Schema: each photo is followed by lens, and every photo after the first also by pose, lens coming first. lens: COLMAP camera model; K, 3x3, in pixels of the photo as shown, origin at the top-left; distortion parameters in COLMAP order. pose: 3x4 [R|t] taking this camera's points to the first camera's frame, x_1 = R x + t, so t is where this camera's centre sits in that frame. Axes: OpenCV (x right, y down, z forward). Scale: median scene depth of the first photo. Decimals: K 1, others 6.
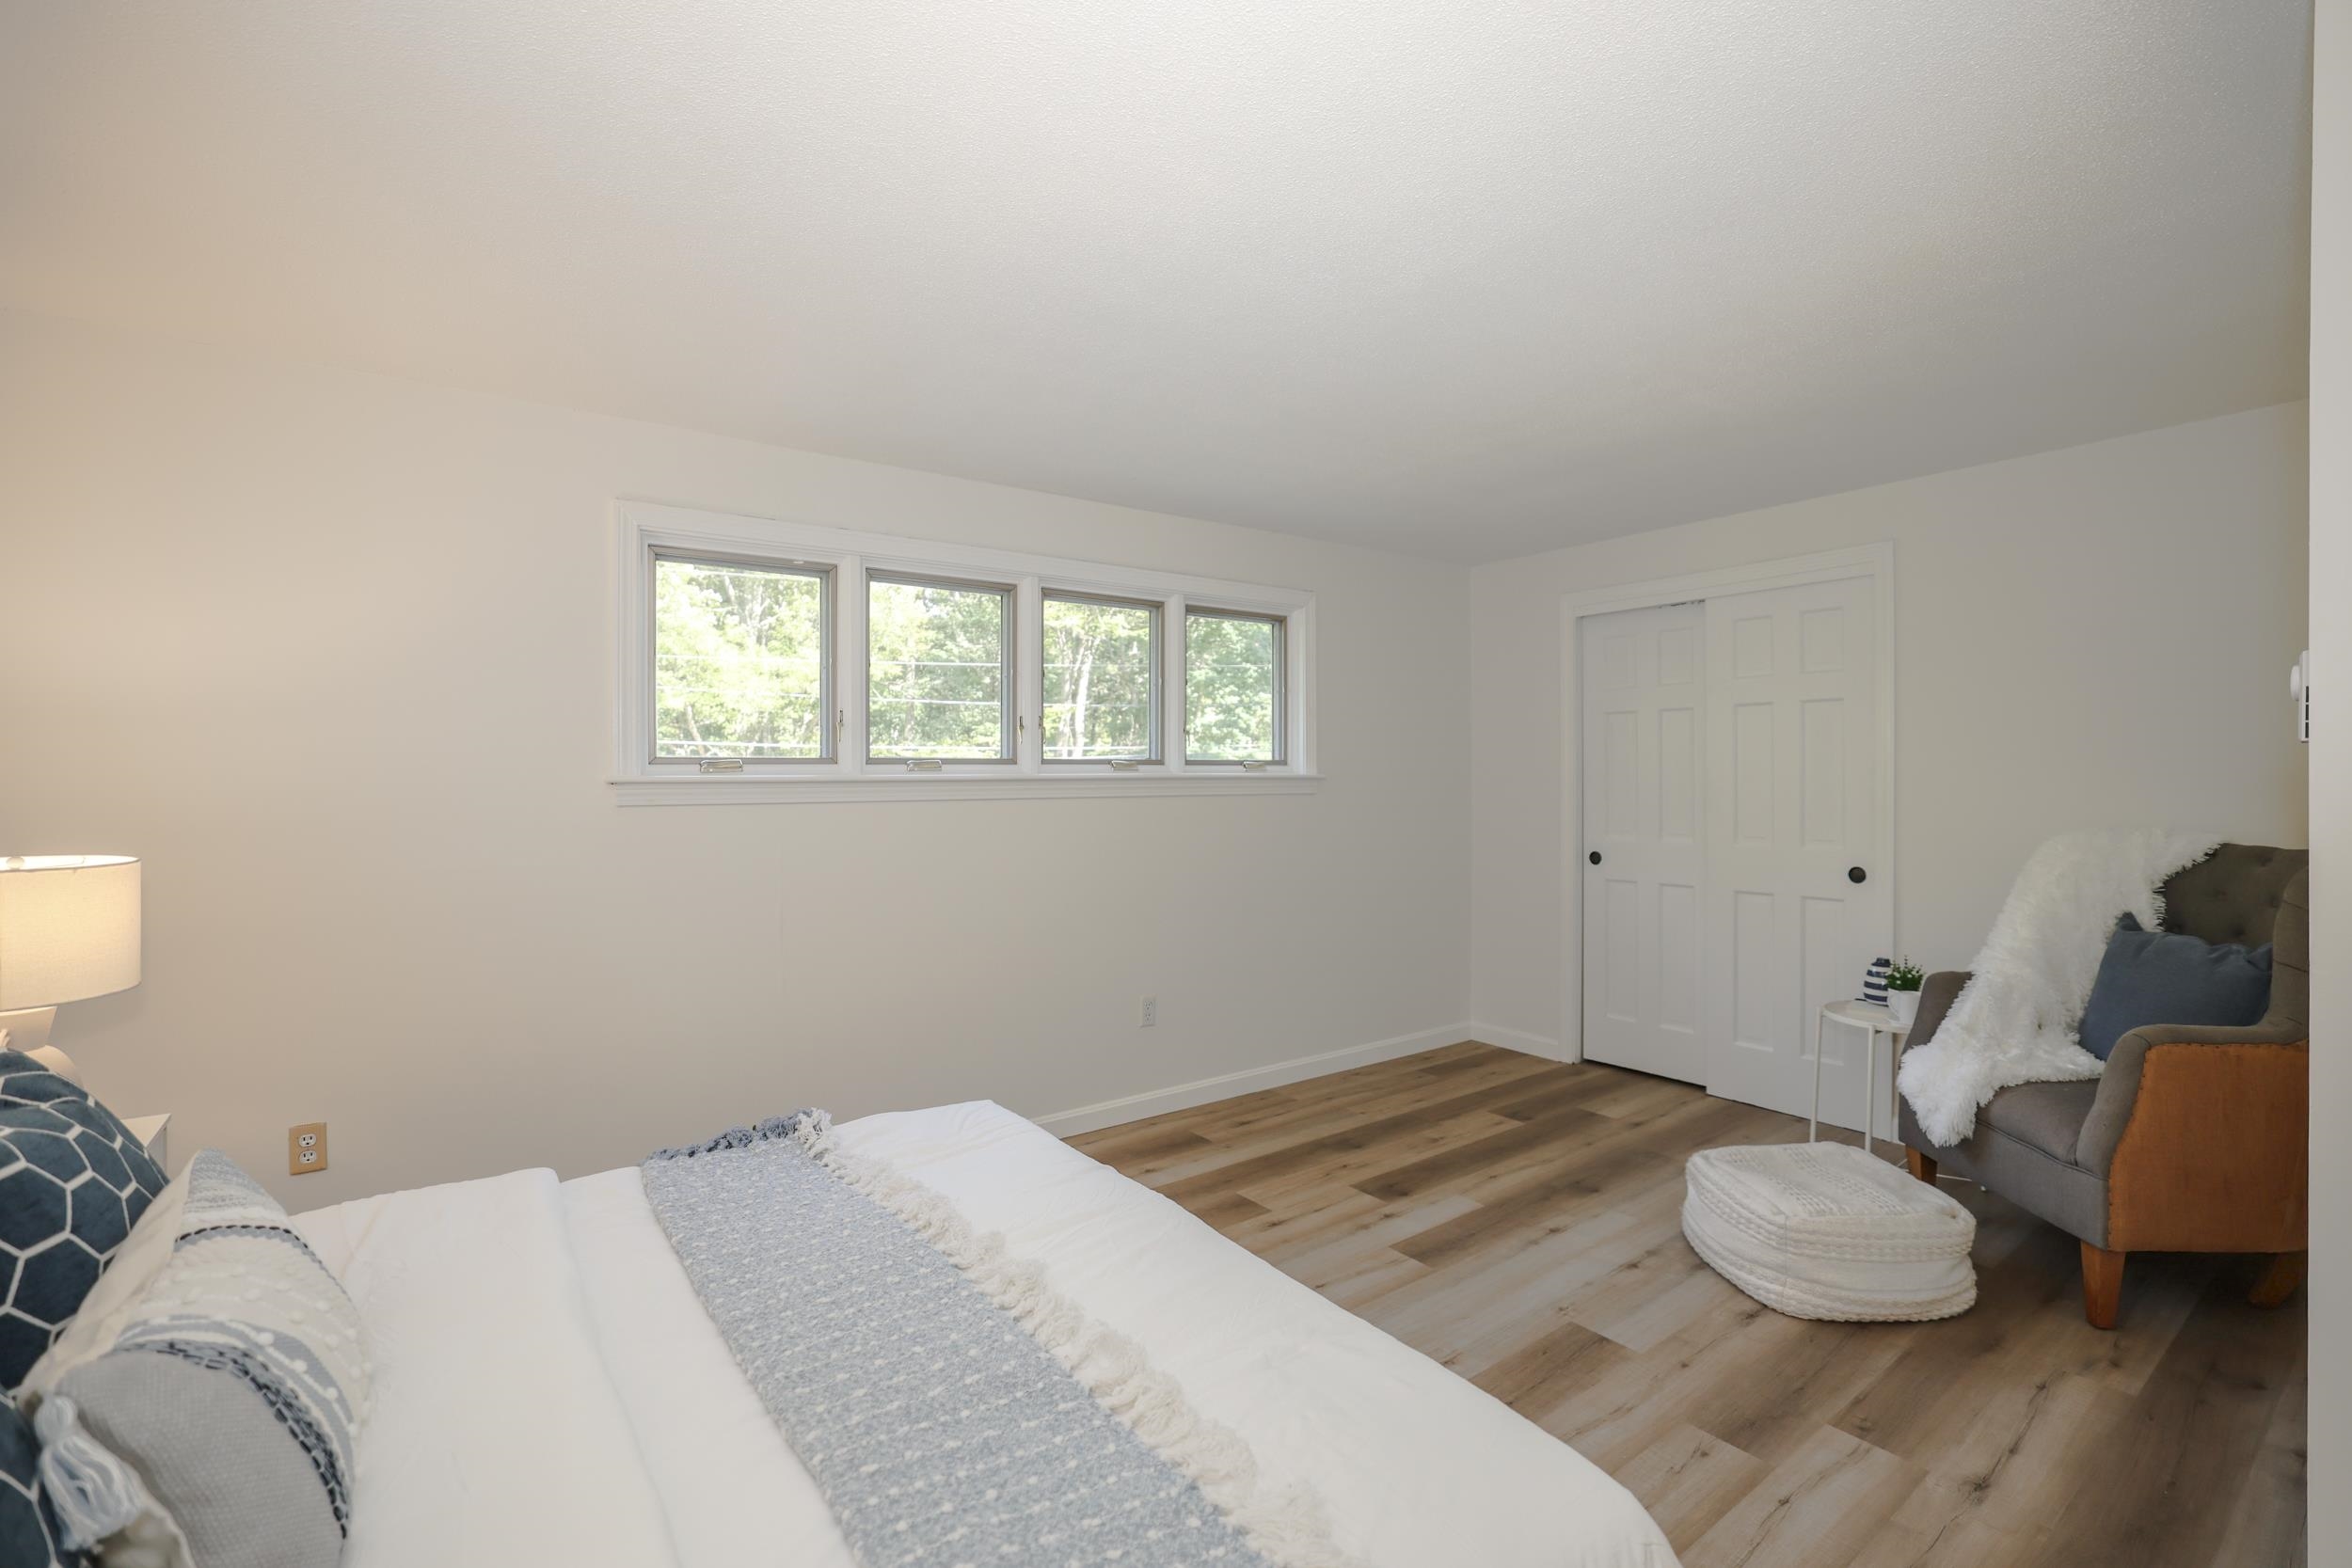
lens RADIAL K [[1044.3, 0, 1177.0], [0, 1044.3, 775.6], [0, 0, 1]] dist [-0.049034, 0.012756]
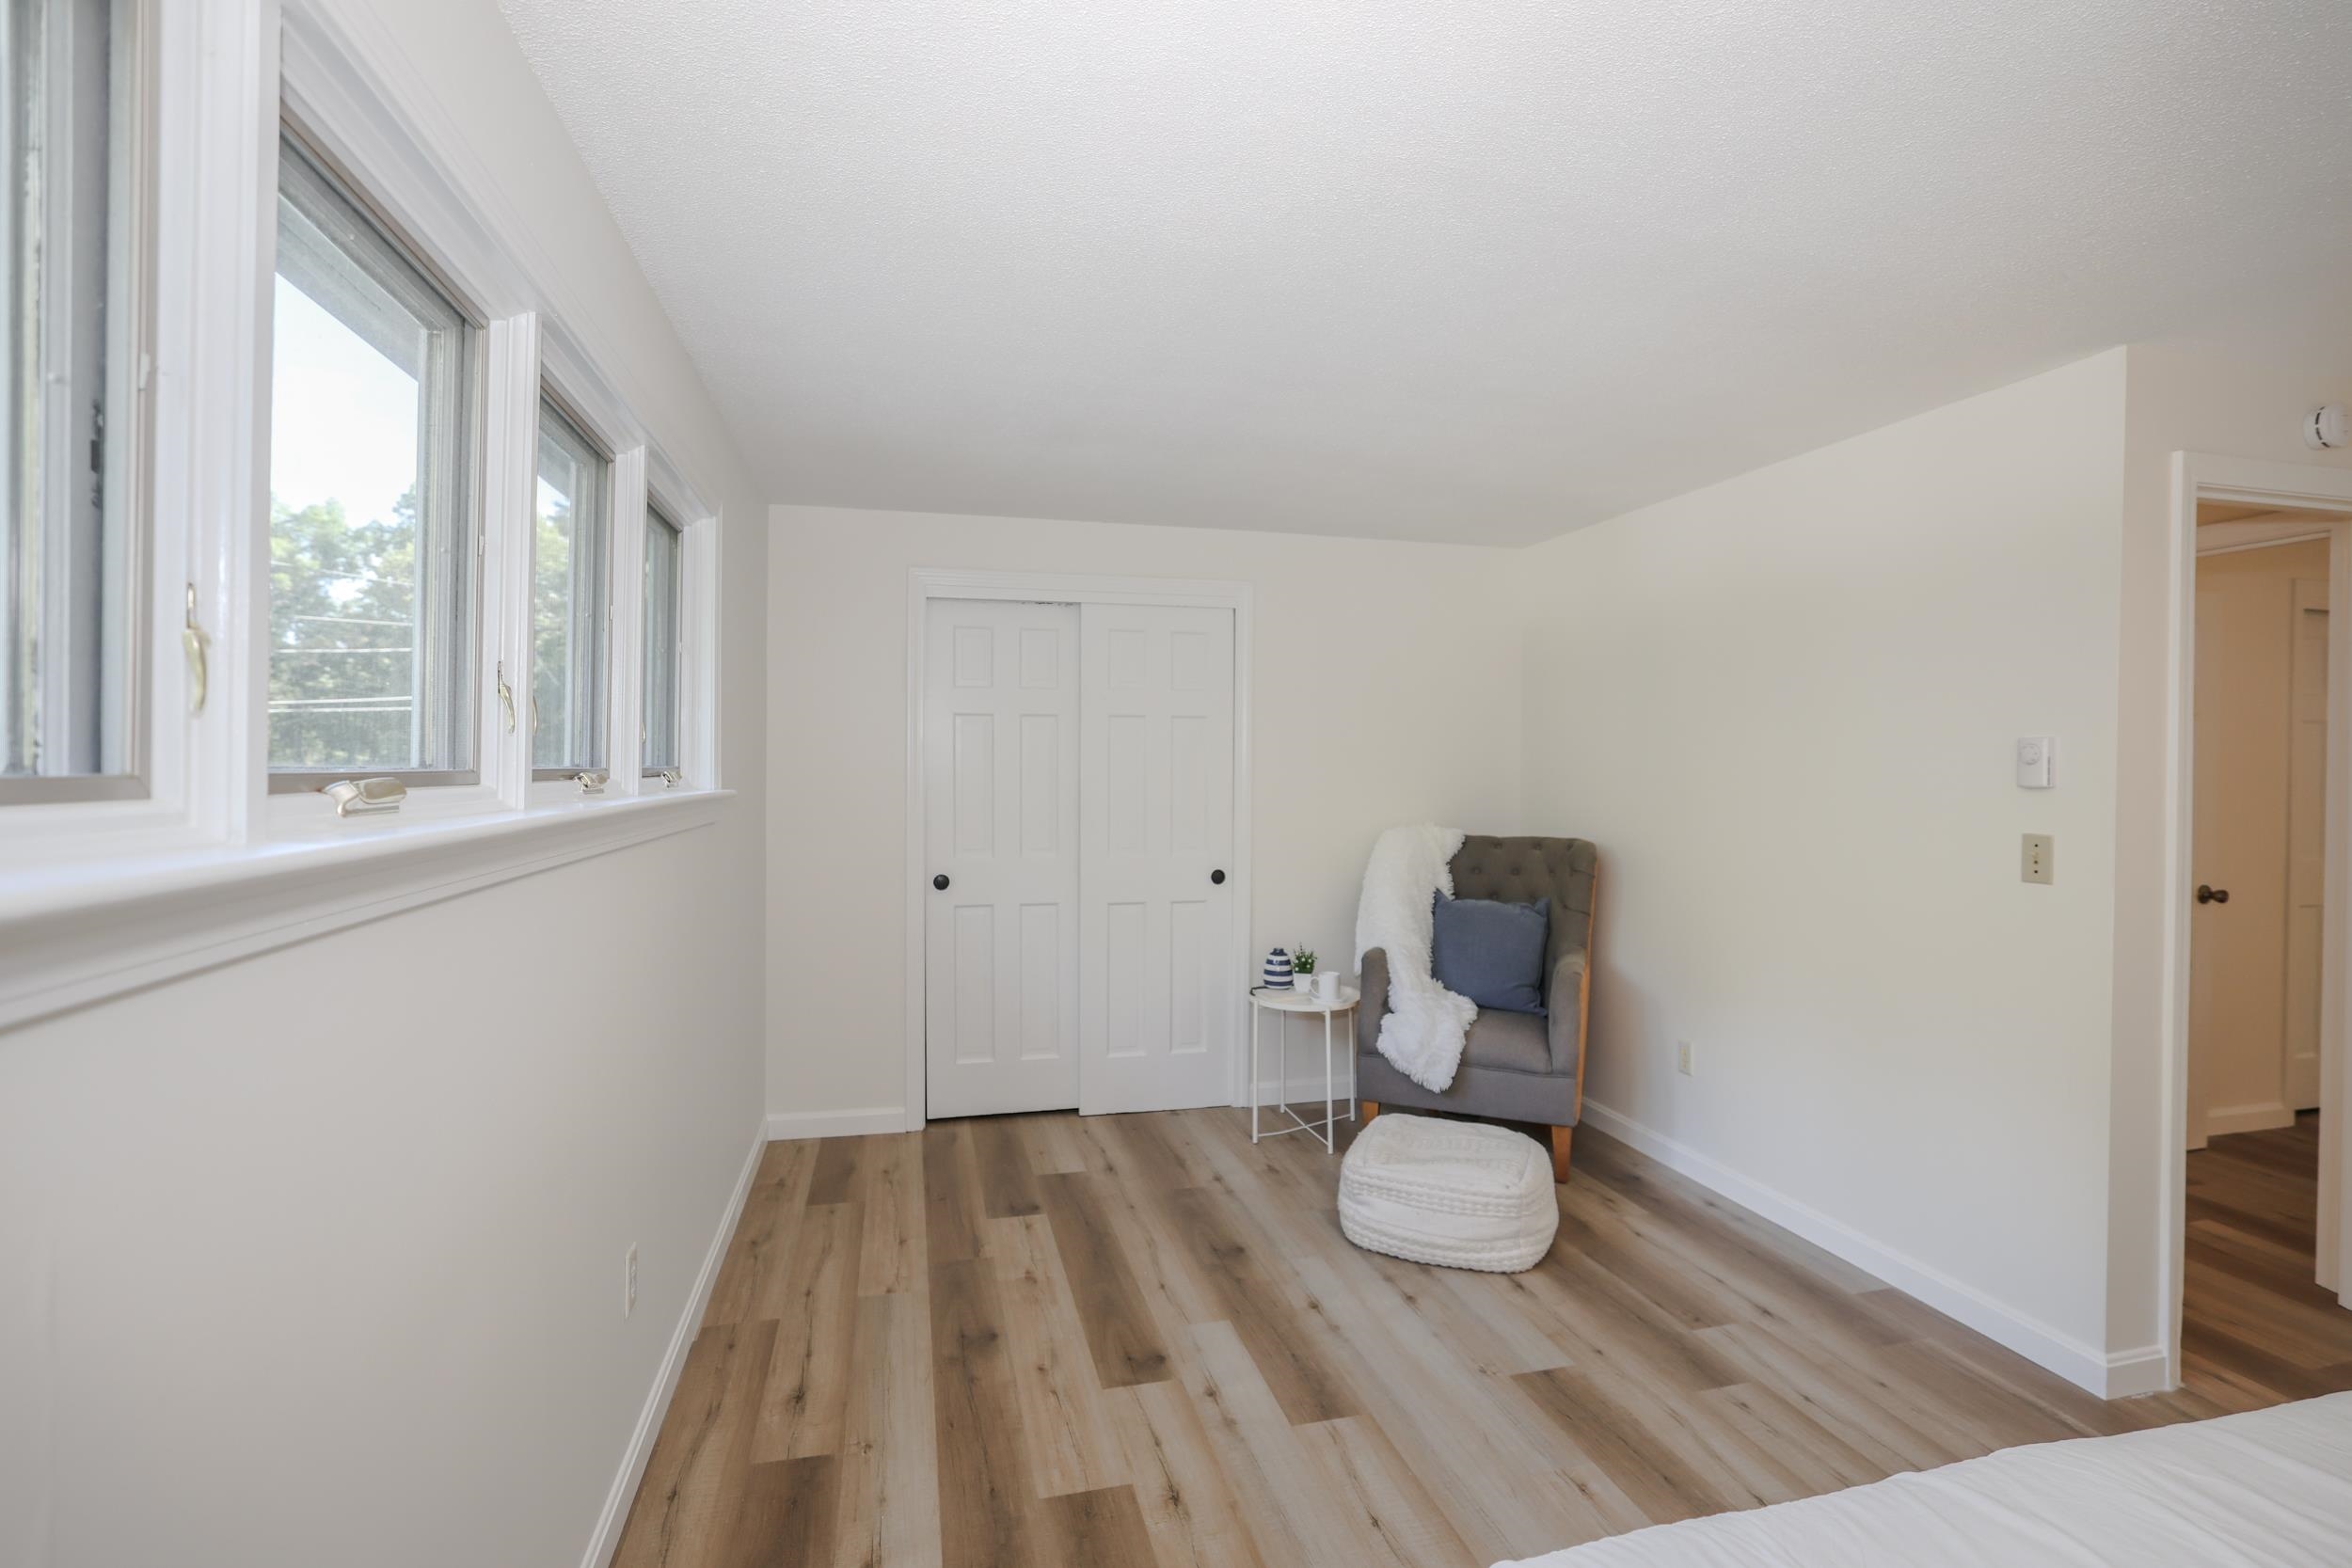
lens RADIAL K [[1044.3, 0, 1177.0], [0, 1044.3, 775.6], [0, 0, 1]] dist [-0.049034, 0.012756]
pose [[0.374541, -0.002125, 0.927208, -0.456483], [-0.005152, 0.999977, 0.004373, -0.020181], [-0.927196, -0.006415, 0.374521, 0.698287]]
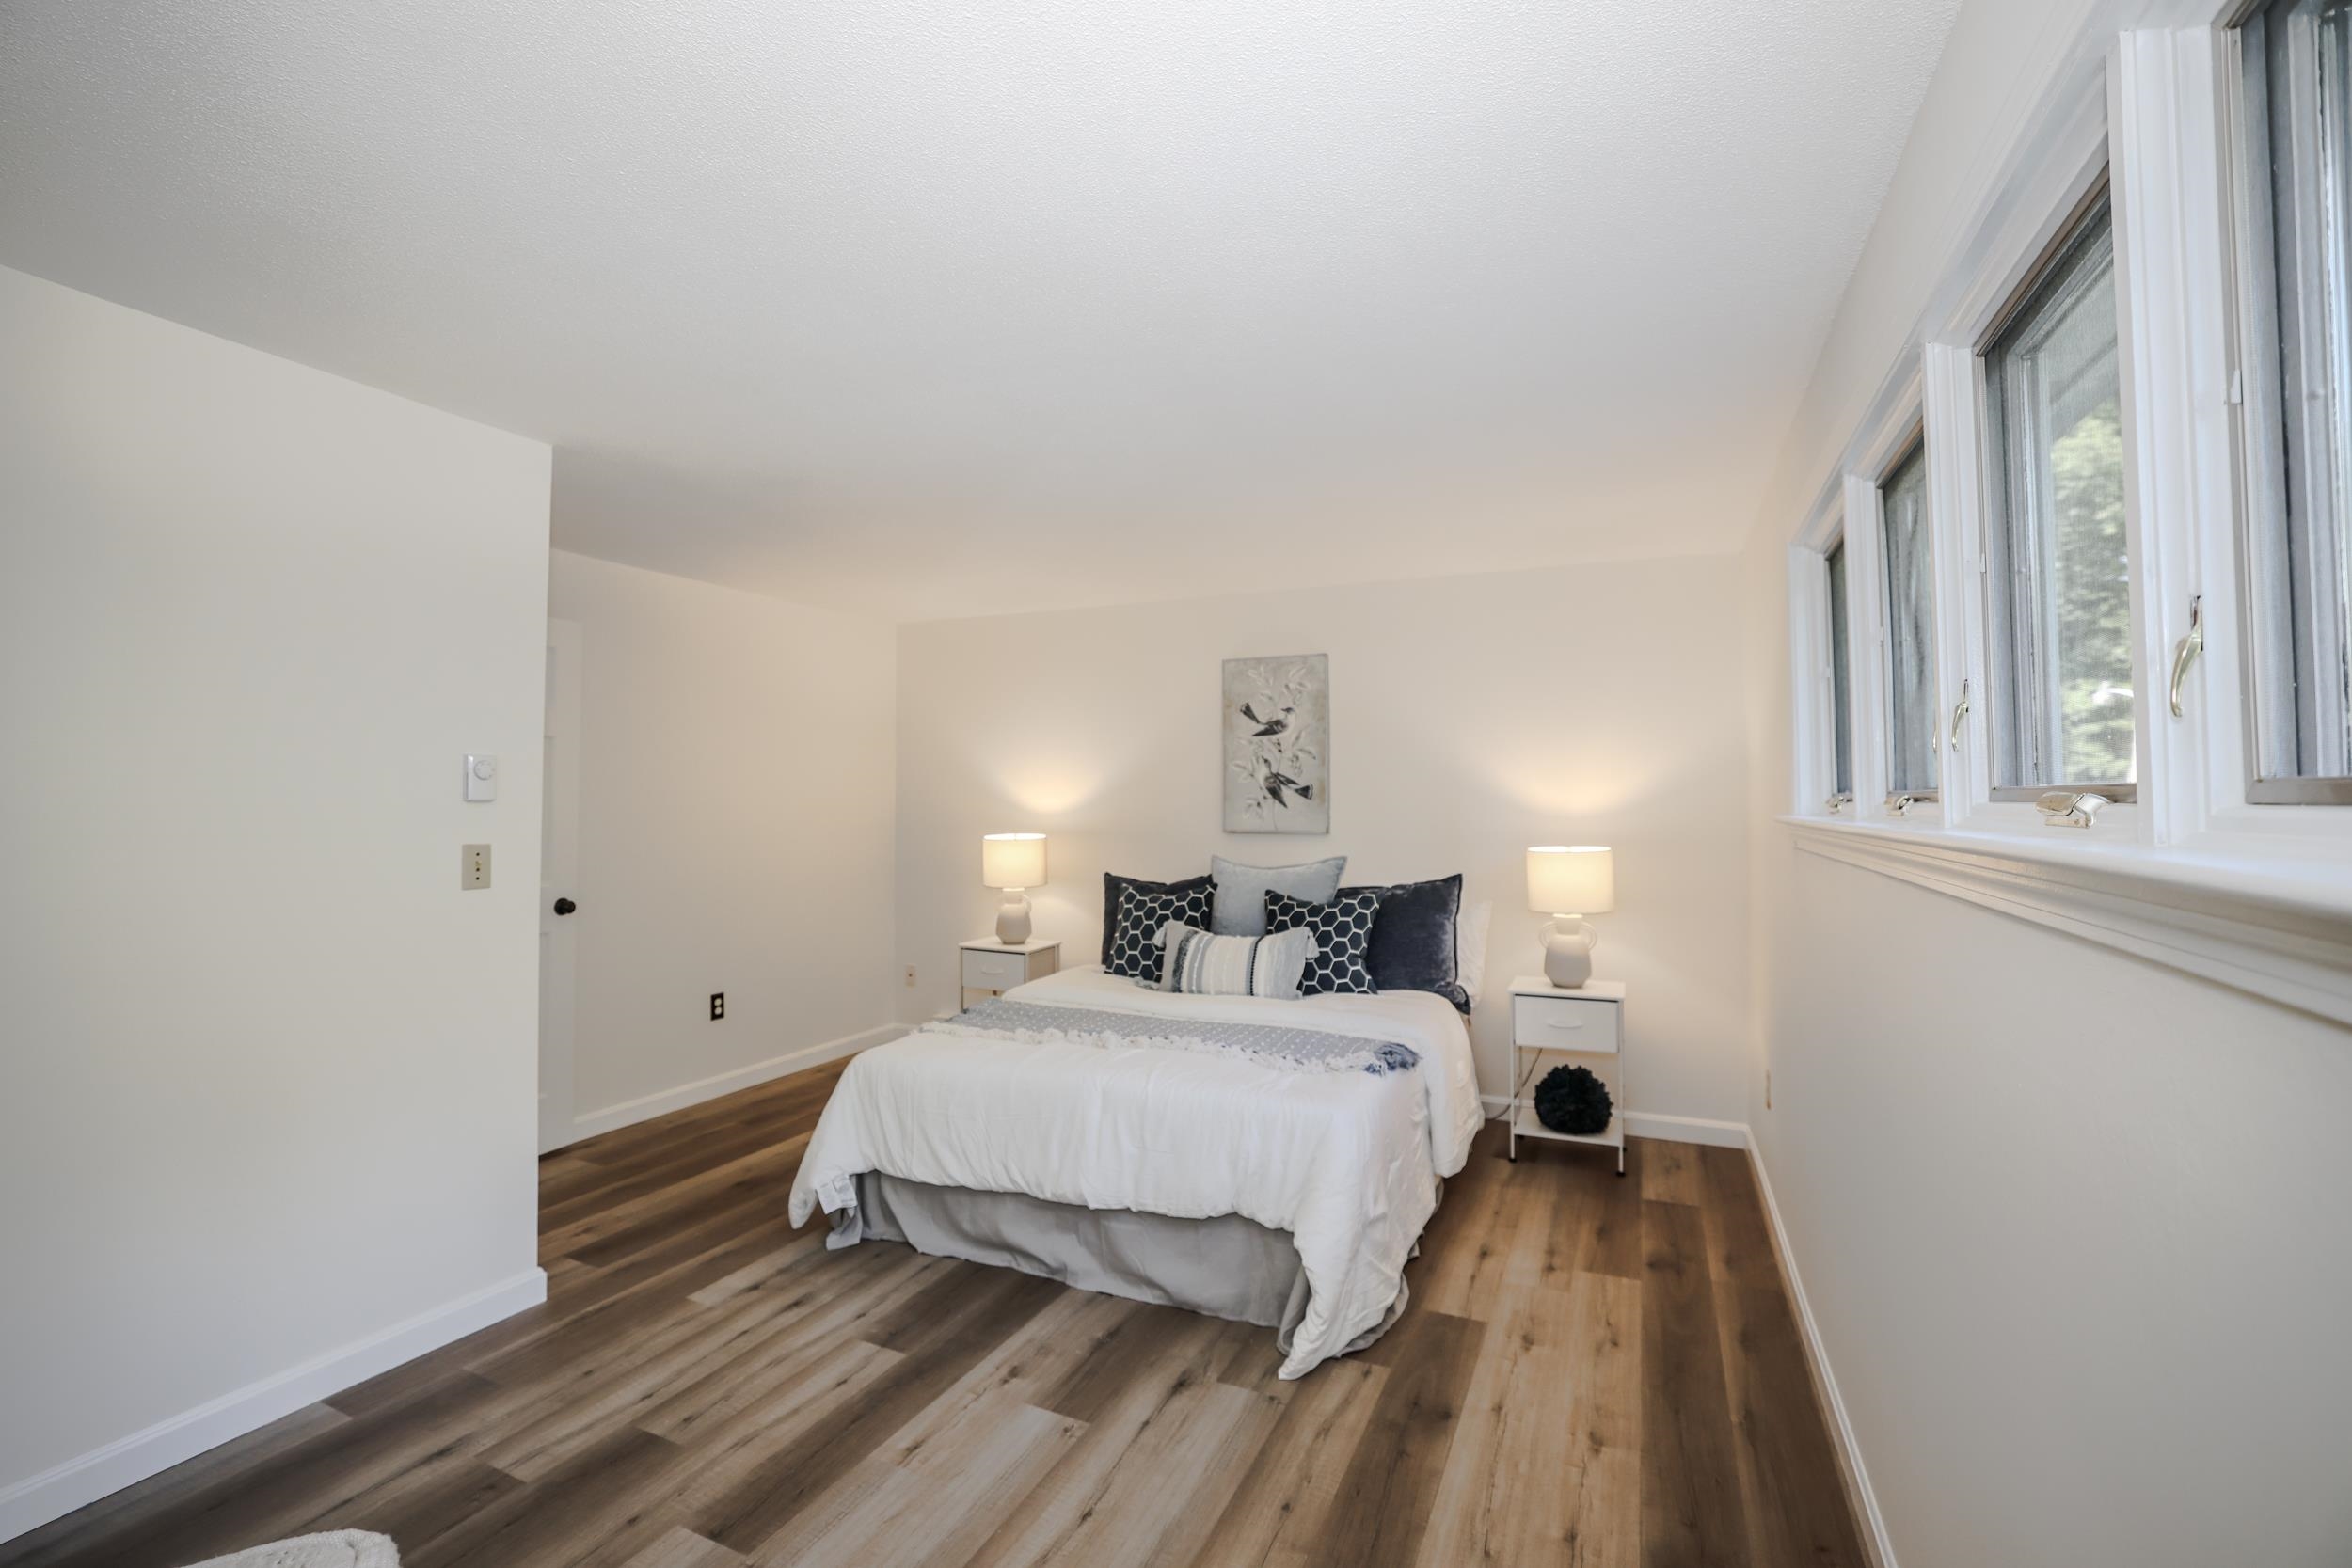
lens RADIAL K [[989.1, 0, 1179.8], [0, 989.1, 772.4], [0, 0, 1]] dist [-0.043574, 0.010119]
pose [[-0.874644, -0.011216, -0.484636, 0.340584], [0.001845, 0.999648, -0.026465, -0.012630], [0.484763, -0.024042, -0.874315, 1.328683]]
